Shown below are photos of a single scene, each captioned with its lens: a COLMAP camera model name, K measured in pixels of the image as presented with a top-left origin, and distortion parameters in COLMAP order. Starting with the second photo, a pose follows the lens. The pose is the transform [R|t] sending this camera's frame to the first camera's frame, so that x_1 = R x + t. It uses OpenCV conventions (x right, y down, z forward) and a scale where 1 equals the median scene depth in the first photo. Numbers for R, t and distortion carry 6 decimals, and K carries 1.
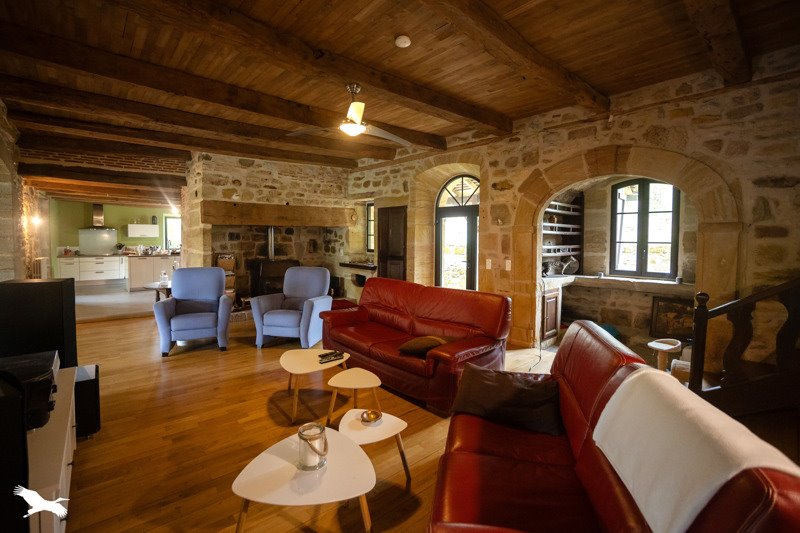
lens RADIAL K [[366.4, 0, 400.0], [0, 366.4, 266.5], [0, 0, 1]] dist [-0.000216, -0.000004]
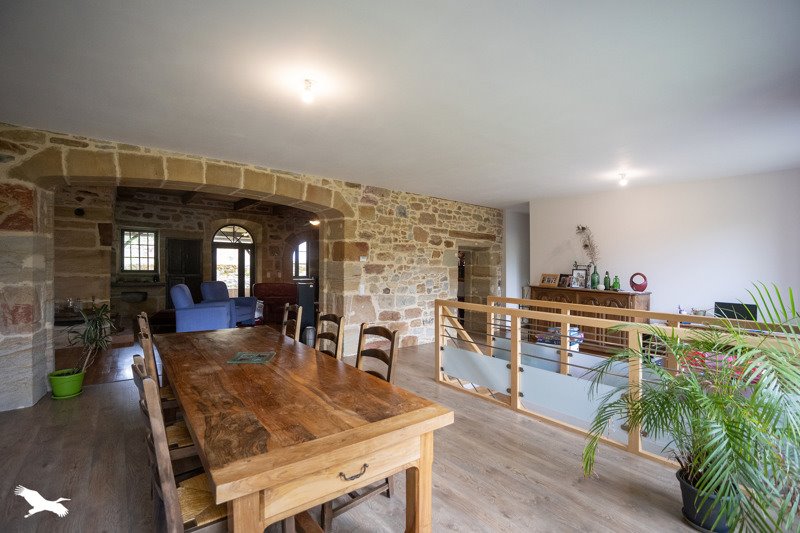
lens RADIAL K [[366.4, 0, 400.0], [0, 366.4, 266.5], [0, 0, 1]] dist [-0.000216, -0.000004]
pose [[0.037570, -0.010964, 0.999234, -1.556388], [0.062957, 0.997979, 0.008583, -0.023329], [-0.997309, 0.062586, 0.038184, 0.189245]]
